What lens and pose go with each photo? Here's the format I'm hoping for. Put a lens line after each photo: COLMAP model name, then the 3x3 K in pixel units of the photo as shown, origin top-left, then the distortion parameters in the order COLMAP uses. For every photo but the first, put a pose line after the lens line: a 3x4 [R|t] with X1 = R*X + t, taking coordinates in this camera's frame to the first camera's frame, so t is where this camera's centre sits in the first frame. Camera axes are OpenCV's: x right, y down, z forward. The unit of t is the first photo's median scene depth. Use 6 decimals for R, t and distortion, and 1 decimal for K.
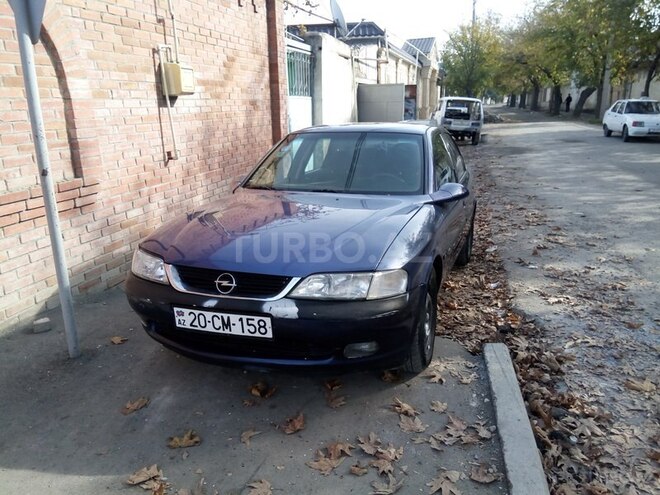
lens RADIAL K [[538.8, 0, 332.4], [0, 538.8, 249.2], [0, 0, 1]] dist [0.106916, -0.004619]
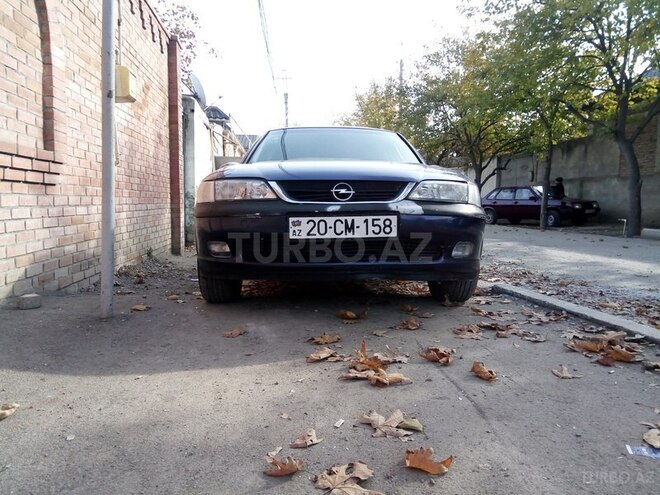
lens RADIAL K [[538.8, 0, 335.0], [0, 538.8, 243.6], [0, 0, 1]] dist [0.106916, -0.004619]
pose [[0.918941, 0.003473, 0.394379, -0.621785], [0.083112, 0.975800, -0.202253, 0.370509], [-0.385538, 0.218636, 0.896414, 0.096218]]
